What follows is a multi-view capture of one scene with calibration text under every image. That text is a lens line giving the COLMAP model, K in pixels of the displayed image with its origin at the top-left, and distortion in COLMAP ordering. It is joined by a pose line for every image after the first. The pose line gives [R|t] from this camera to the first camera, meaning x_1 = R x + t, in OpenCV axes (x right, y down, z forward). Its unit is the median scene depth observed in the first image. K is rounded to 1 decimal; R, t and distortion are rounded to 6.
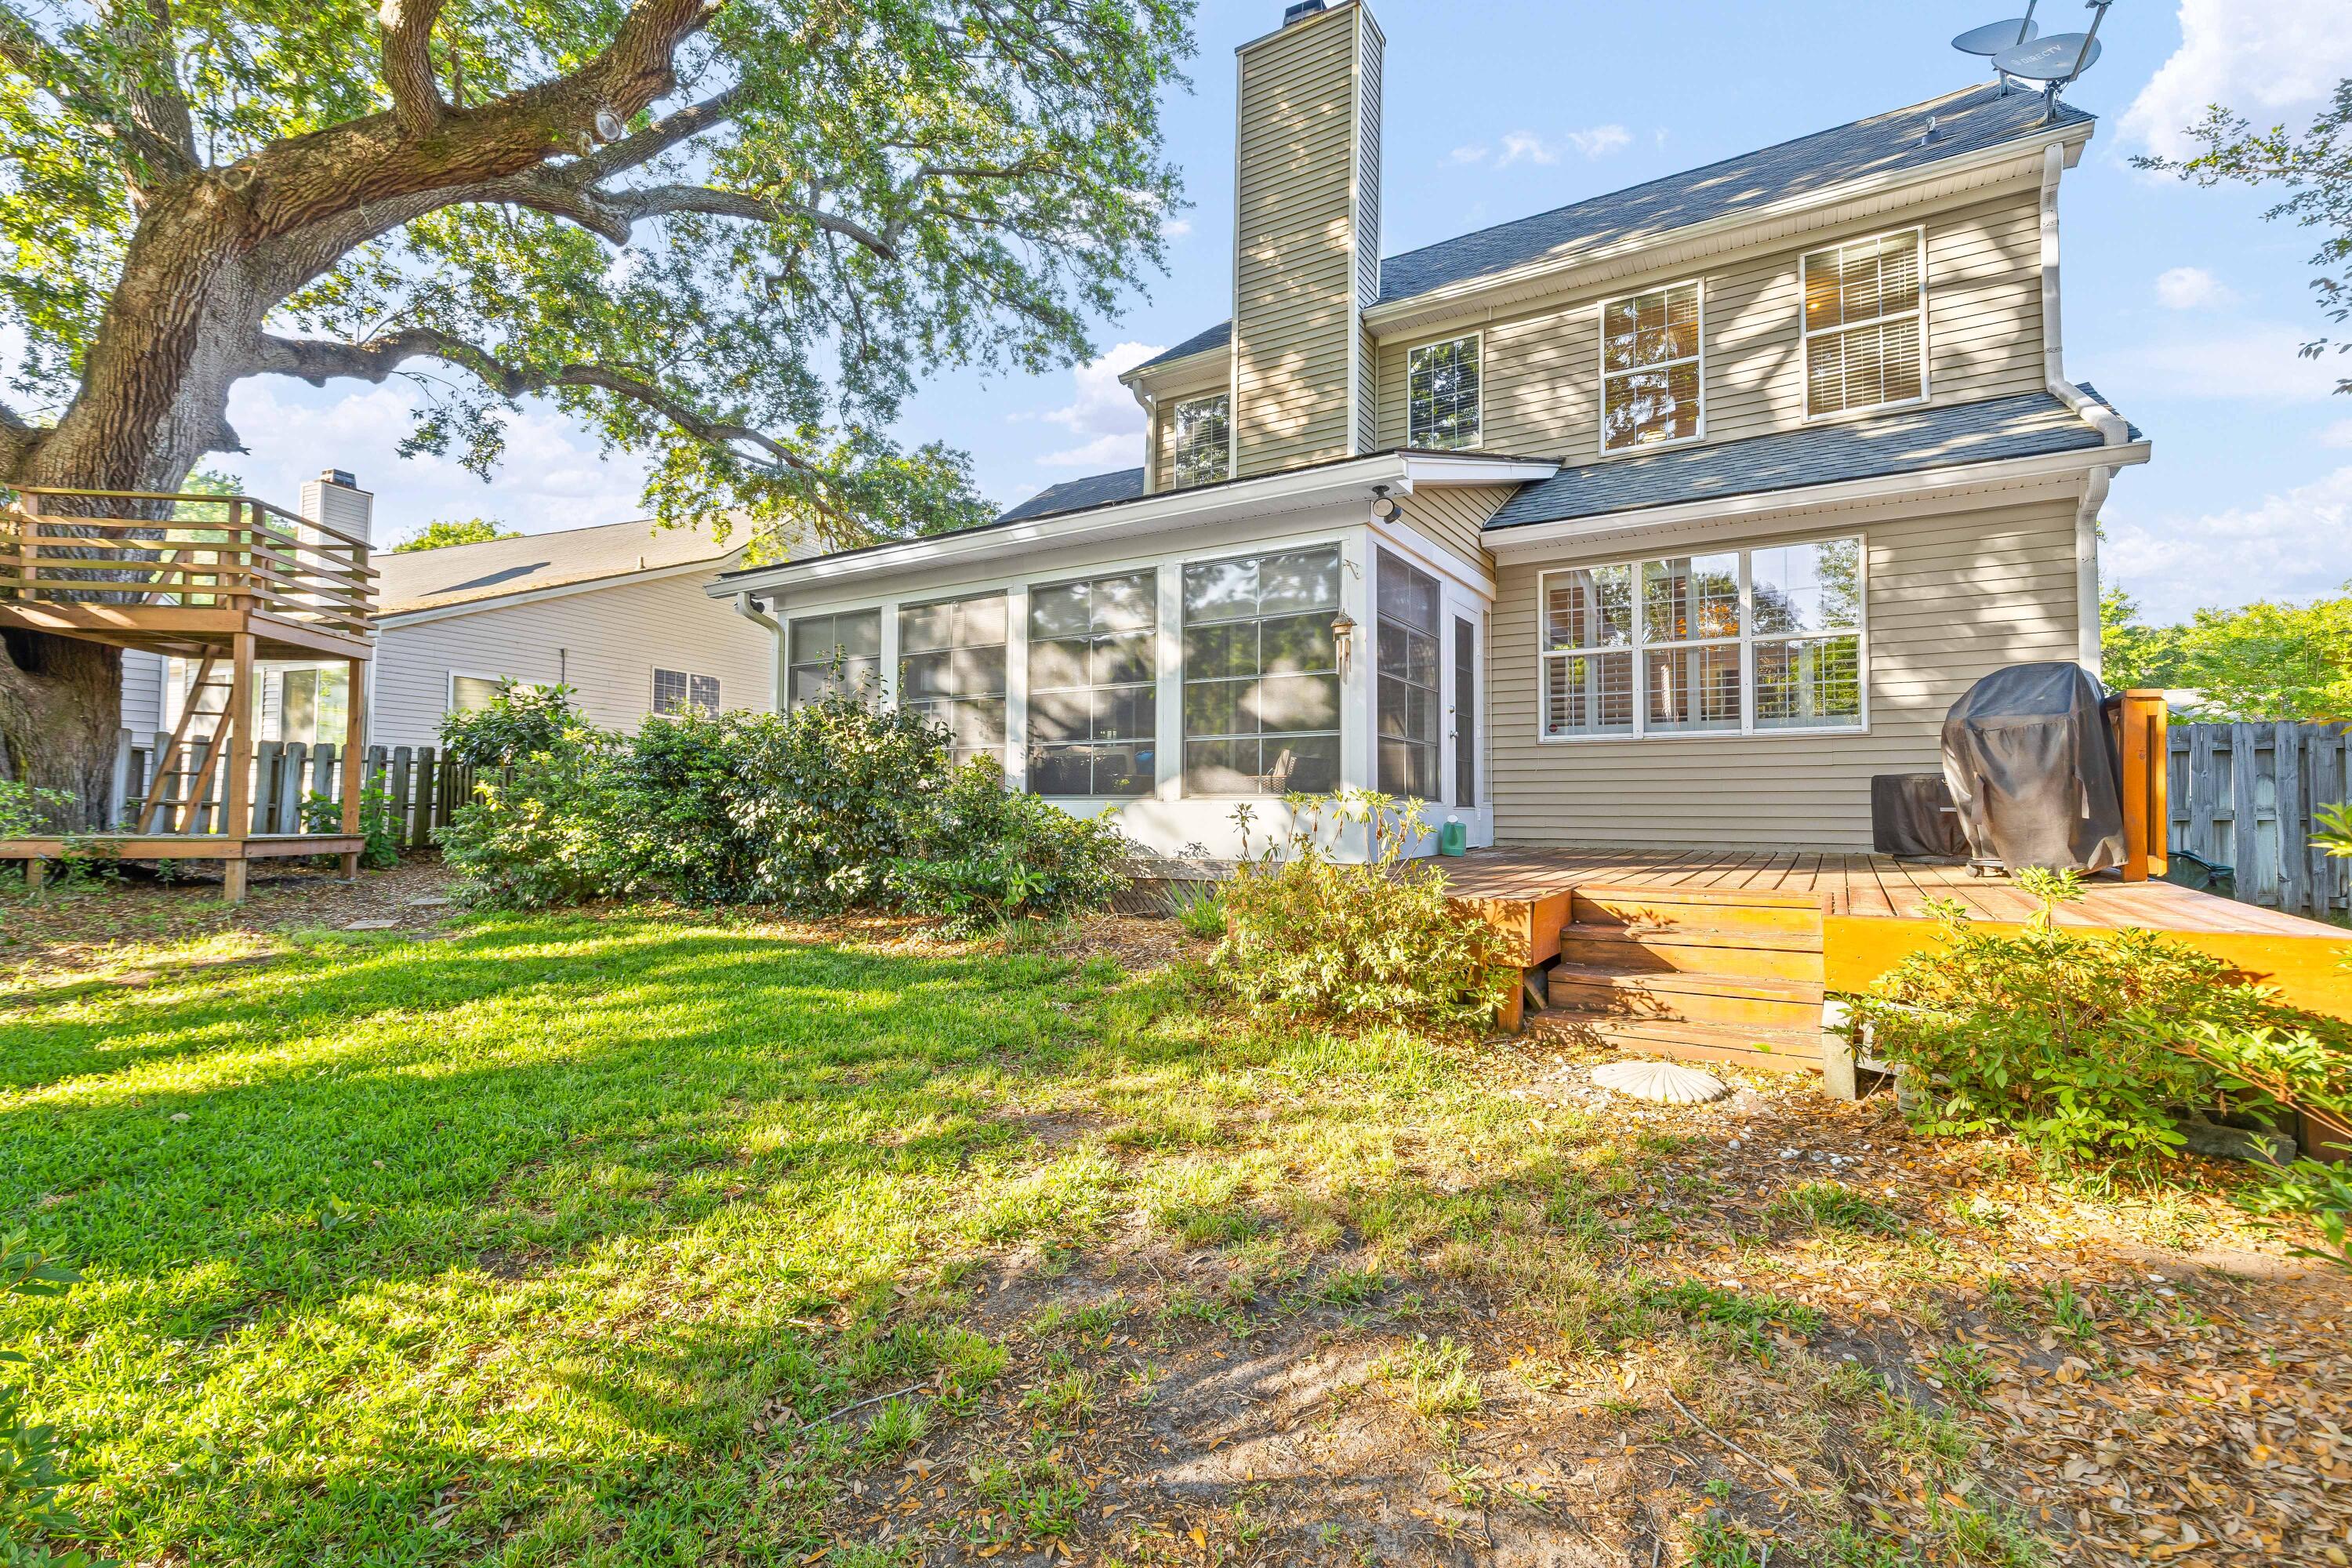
lens RADIAL K [[1054.1, 0, 1177.8], [0, 1054.1, 772.5], [0, 0, 1]] dist [0.004001, 0.000025]
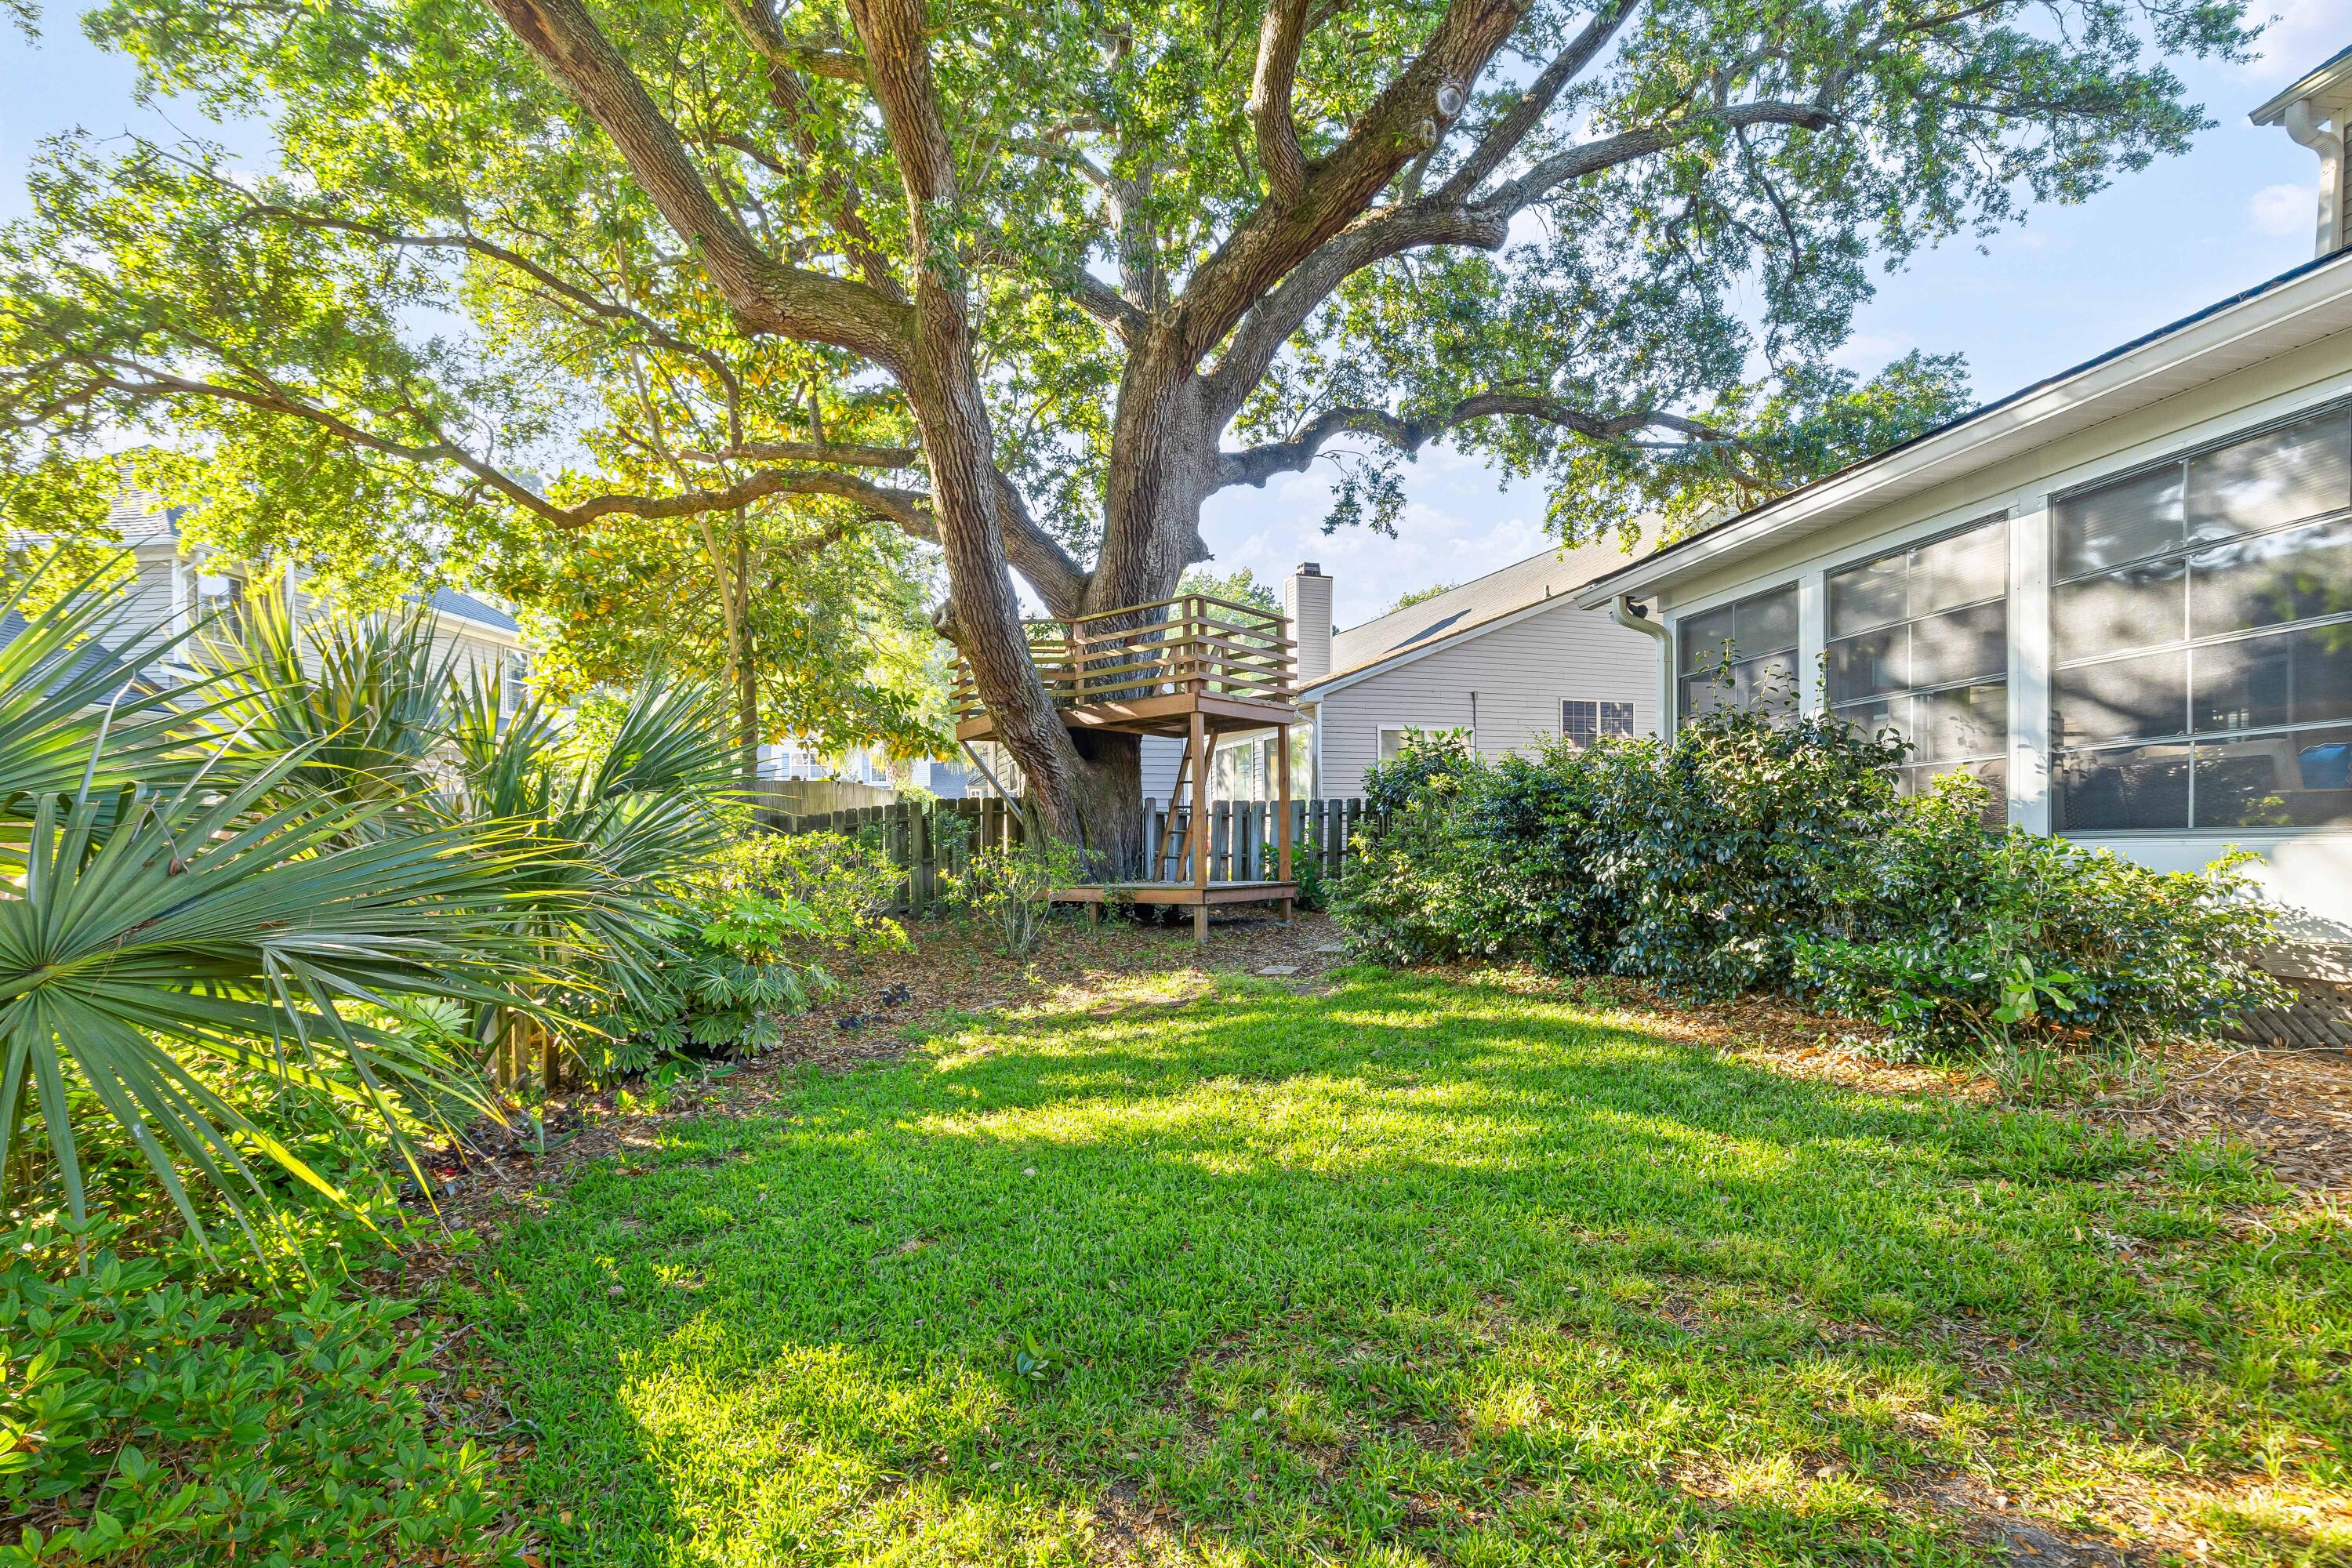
lens RADIAL K [[1079.4, 0, 1176.4], [0, 1079.4, 874.4], [0, 0, 1]] dist [0.004253, -0.000648]
pose [[0.669843, 0.000046, -0.742503, -0.008557], [0.050192, 0.997710, 0.045342, -0.005455], [0.740805, -0.067640, 0.668306, 0.117305]]
